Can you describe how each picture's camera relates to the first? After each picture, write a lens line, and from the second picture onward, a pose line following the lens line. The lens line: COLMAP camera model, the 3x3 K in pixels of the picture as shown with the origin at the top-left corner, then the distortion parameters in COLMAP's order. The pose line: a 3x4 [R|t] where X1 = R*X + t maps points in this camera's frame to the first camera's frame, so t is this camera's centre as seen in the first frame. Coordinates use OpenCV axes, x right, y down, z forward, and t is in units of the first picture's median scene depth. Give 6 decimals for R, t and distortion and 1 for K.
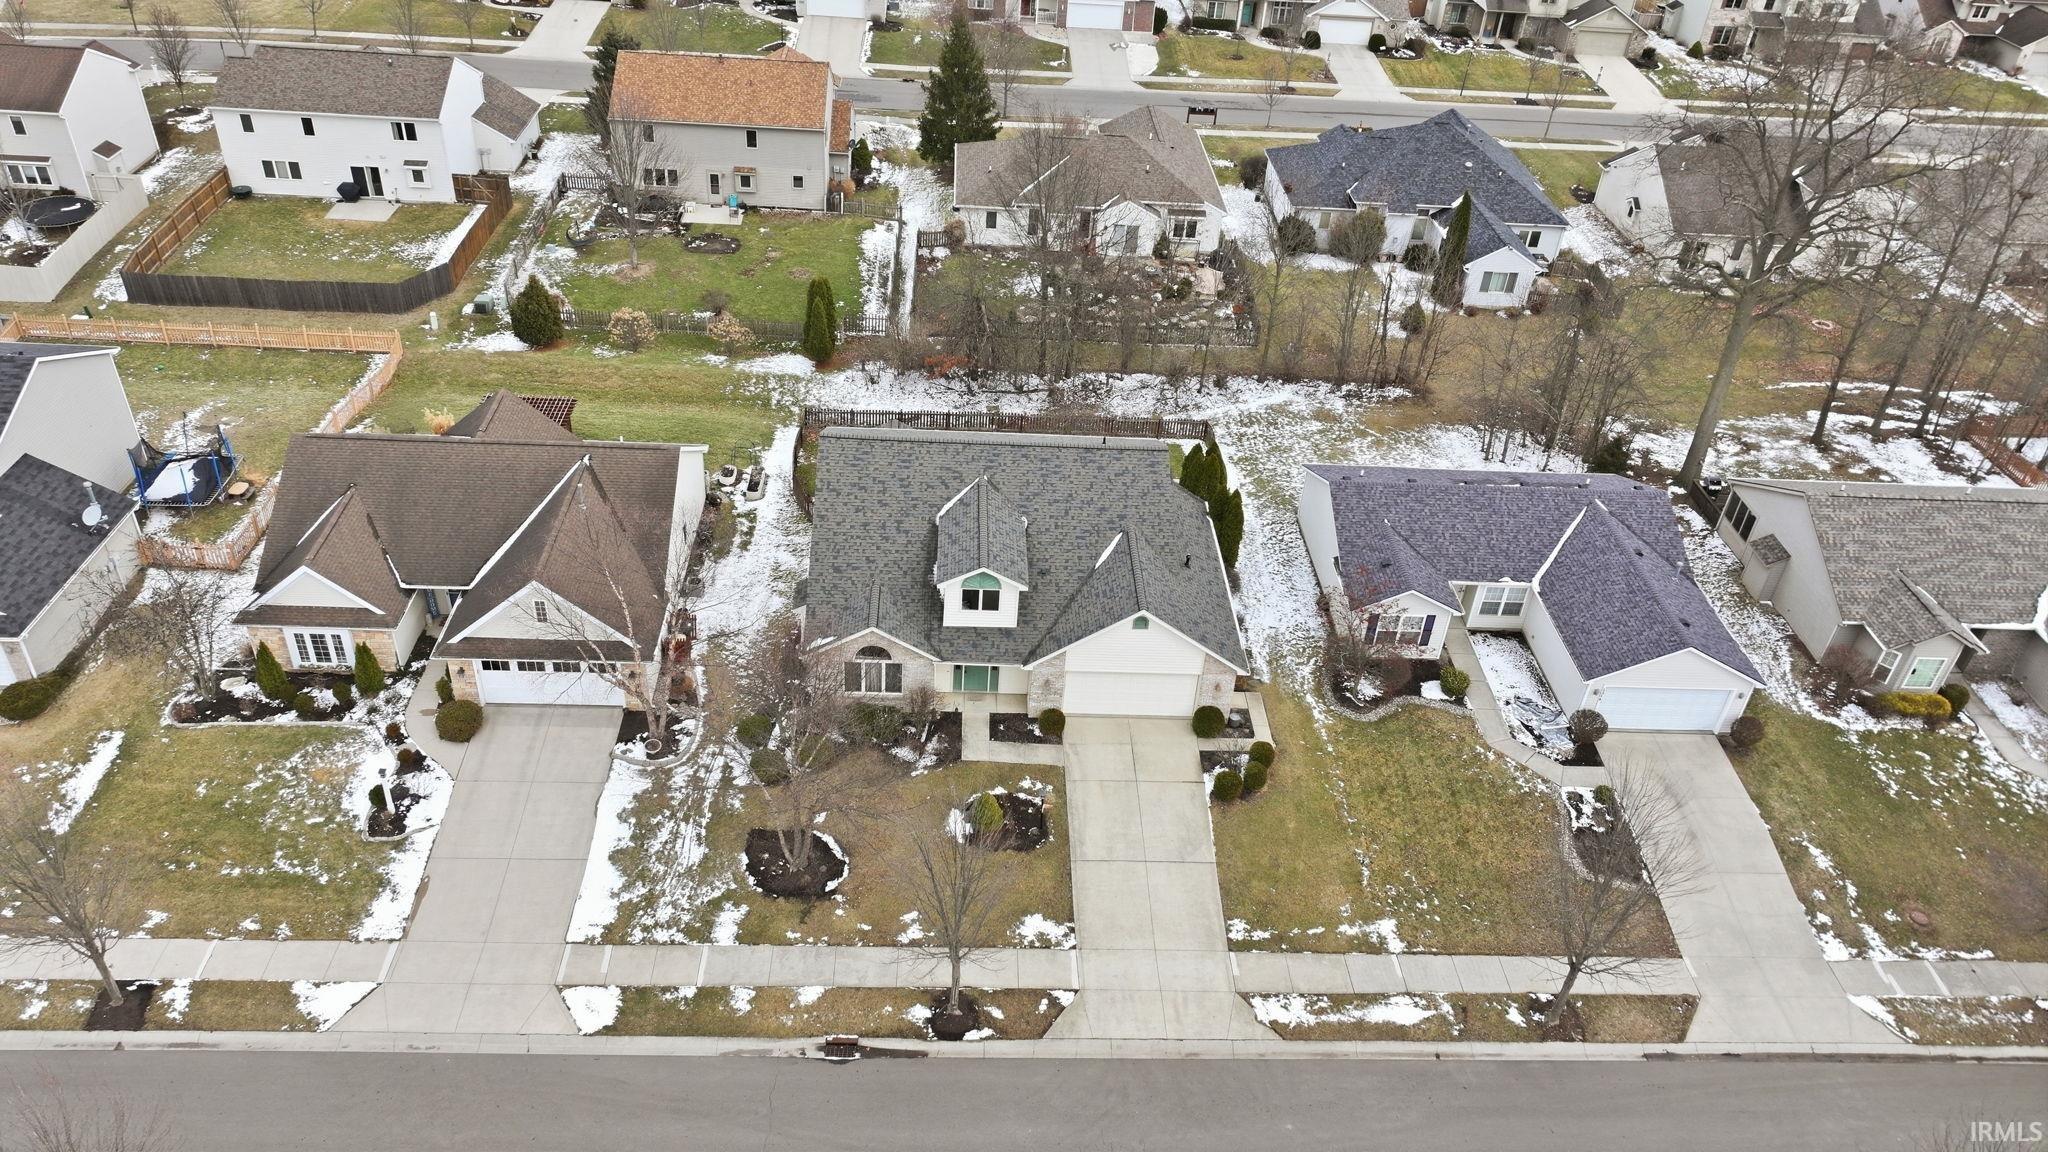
lens RADIAL K [[1438.0, 0, 1024.0], [0, 1438.0, 576.0], [0, 0, 1]] dist [0.006072, 0.003242]
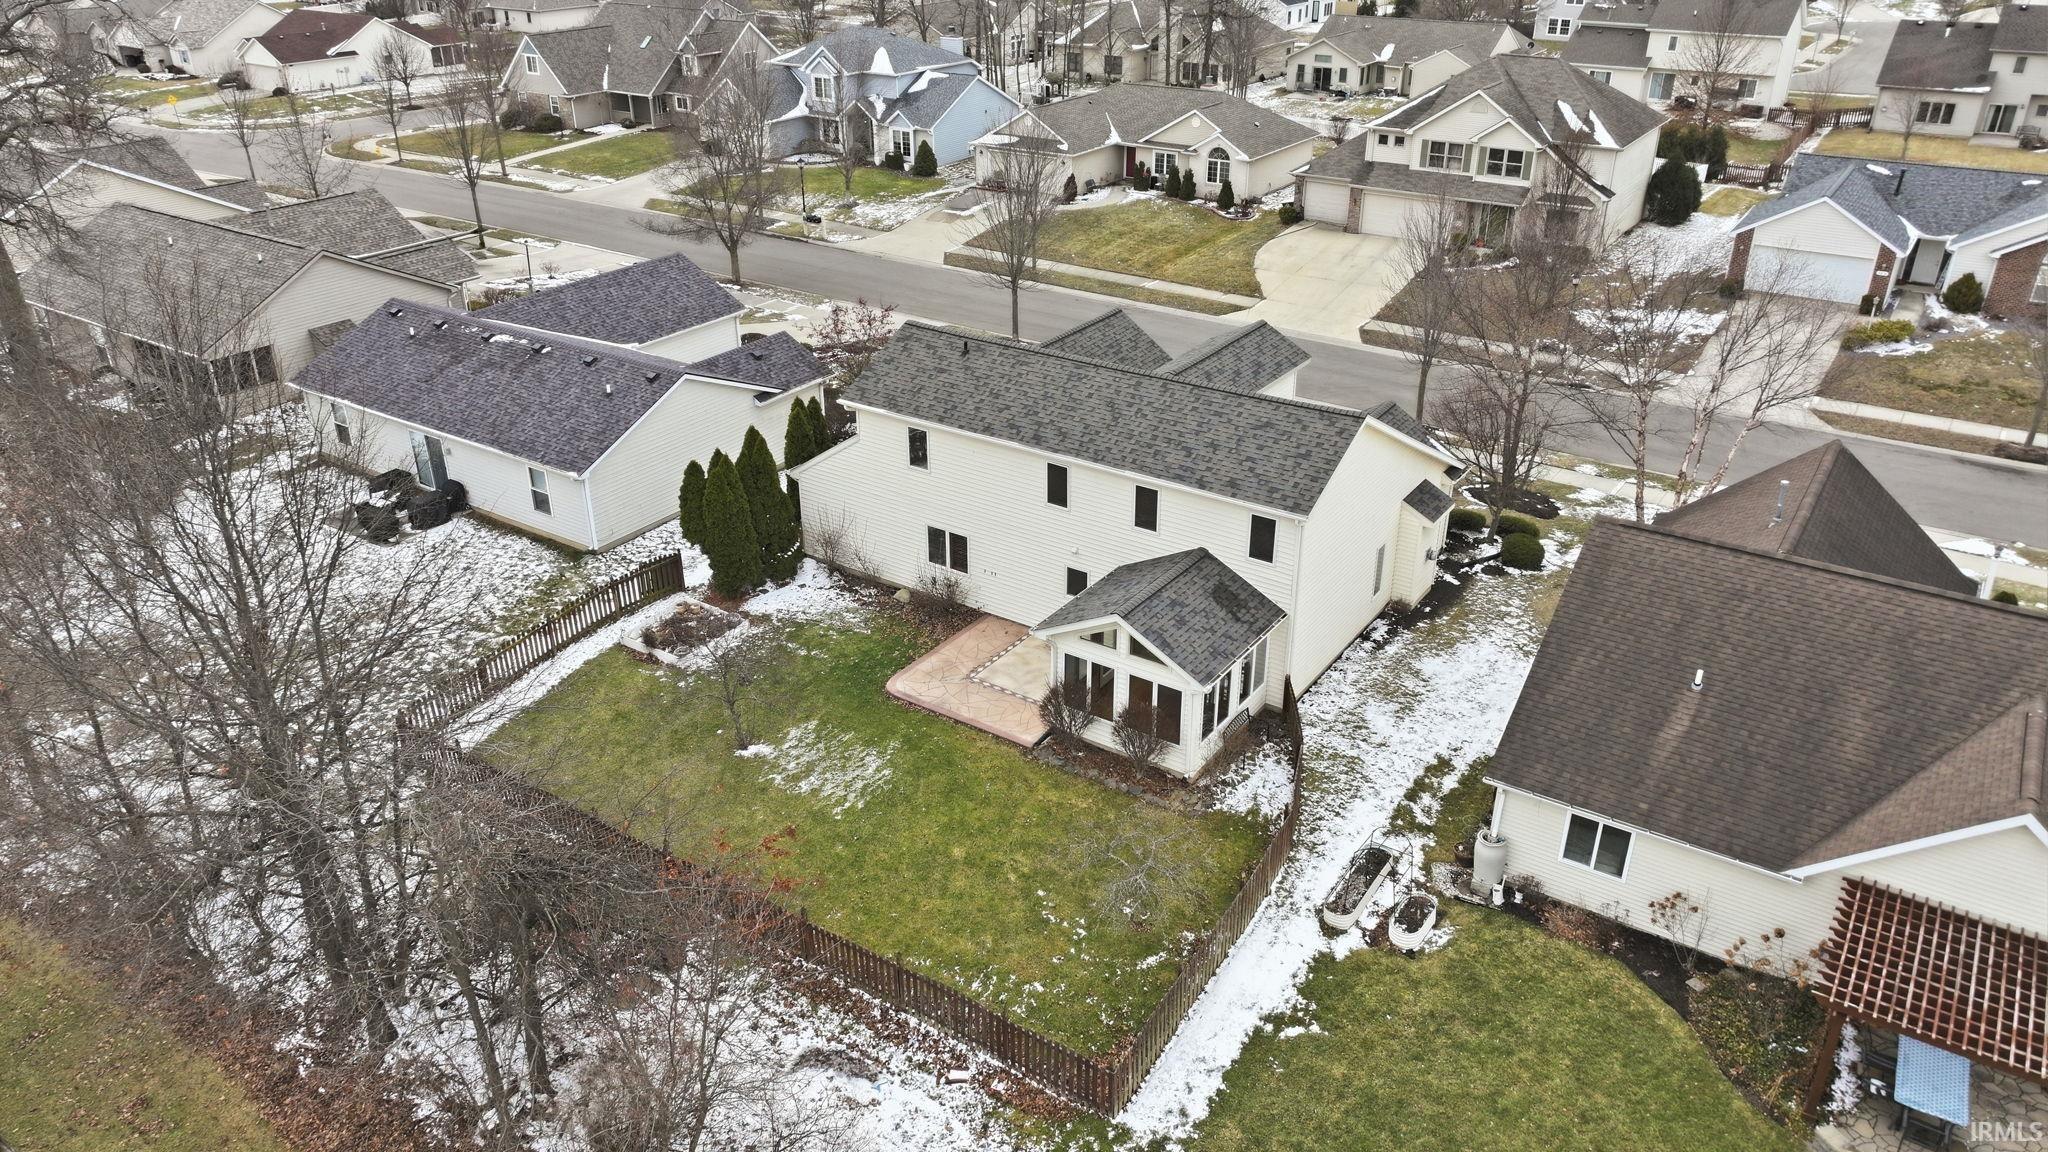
lens RADIAL K [[1438.0, 0, 1024.0], [0, 1438.0, 576.0], [0, 0, 1]] dist [0.006072, 0.003242]
pose [[-0.805247, -0.323500, 0.496915, -0.330312], [0.303387, 0.495252, 0.814053, -0.569852], [-0.509444, 0.806271, -0.300655, 1.249678]]
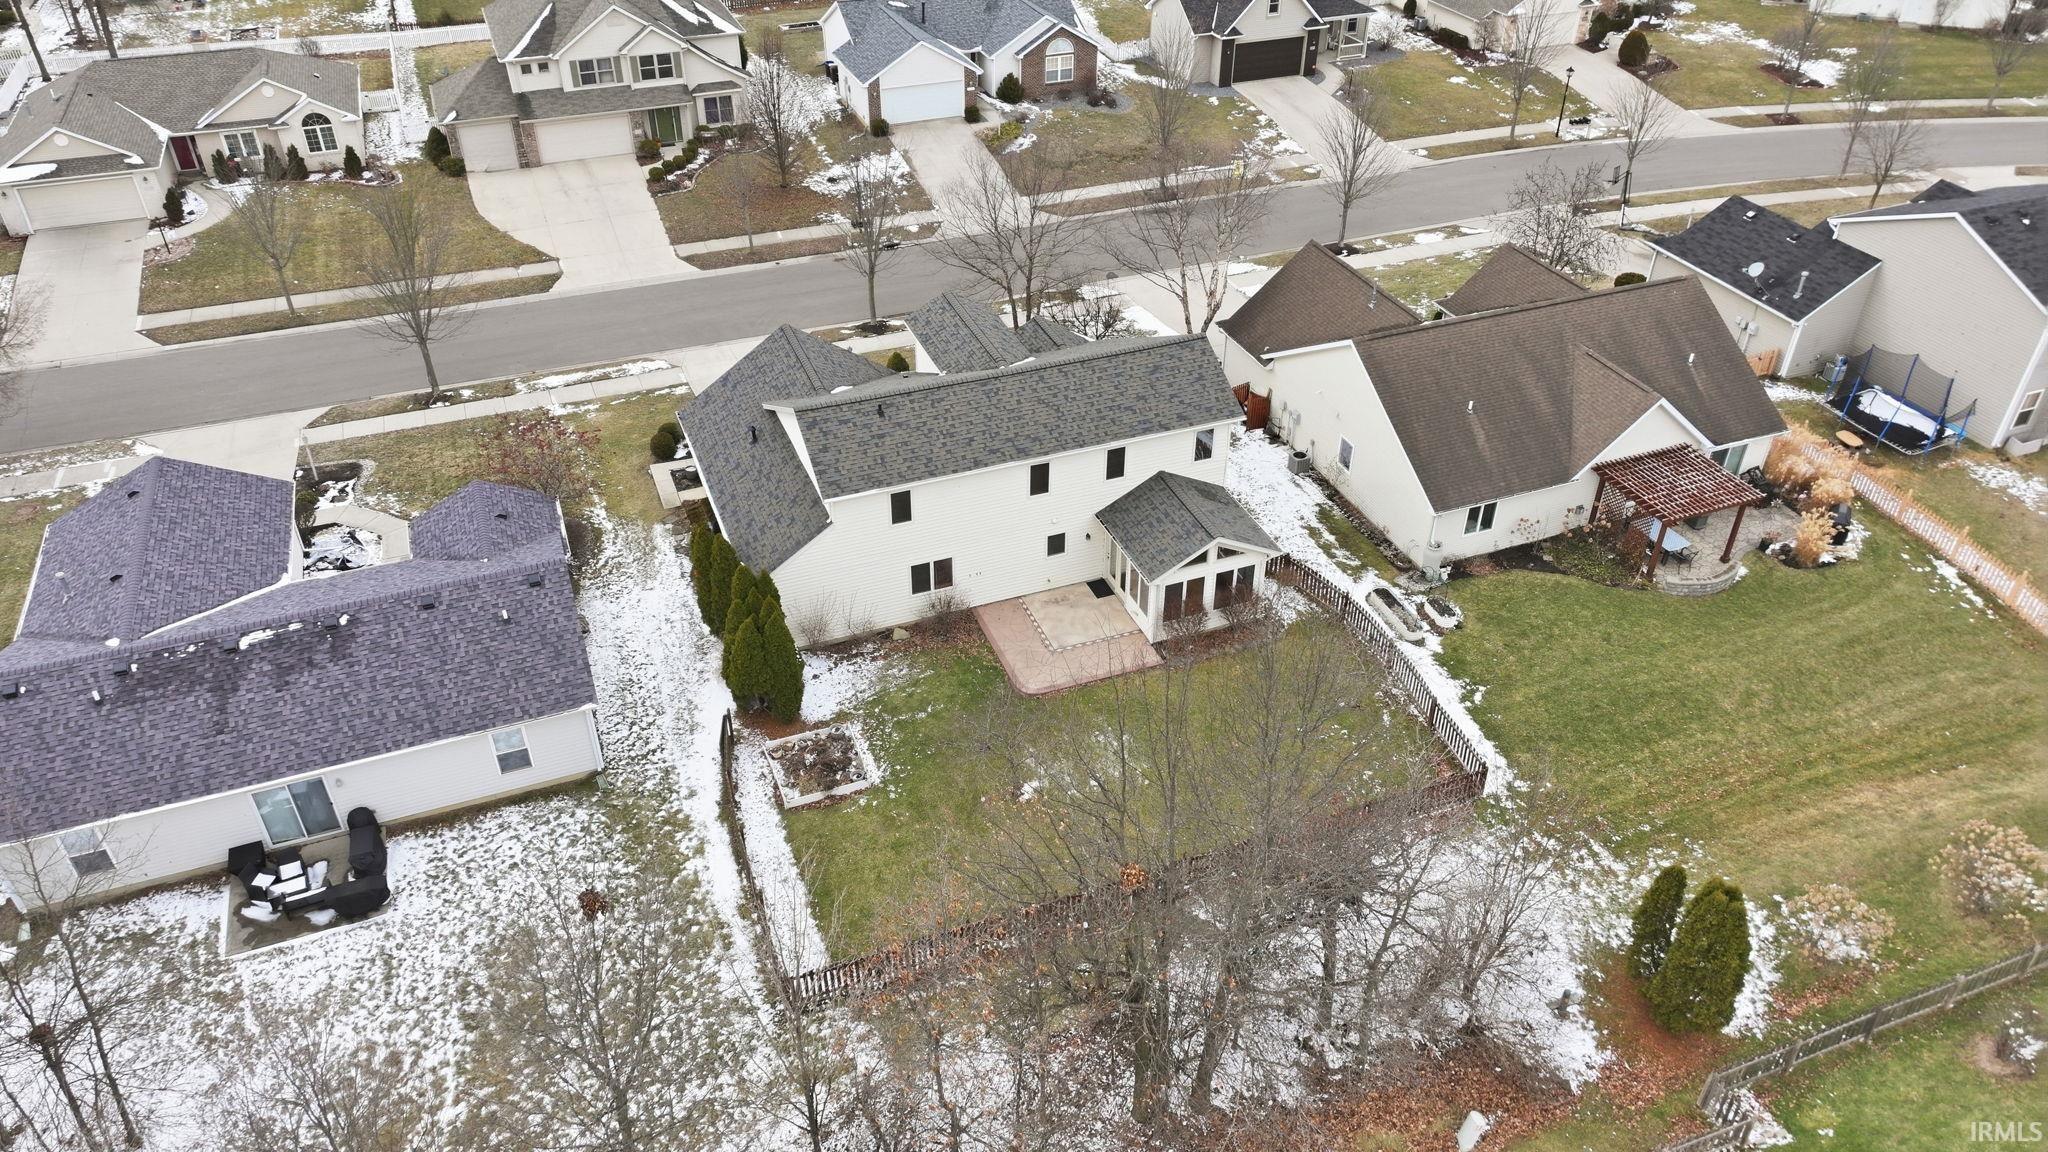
lens RADIAL K [[1438.0, 0, 1024.0], [0, 1438.0, 576.0], [0, 0, 1]] dist [0.006072, 0.003242]
pose [[-0.941603, 0.138264, -0.307030, 0.224037], [-0.244616, 0.345737, 0.905886, -0.748137], [0.231403, 0.928089, -0.291725, 1.291442]]
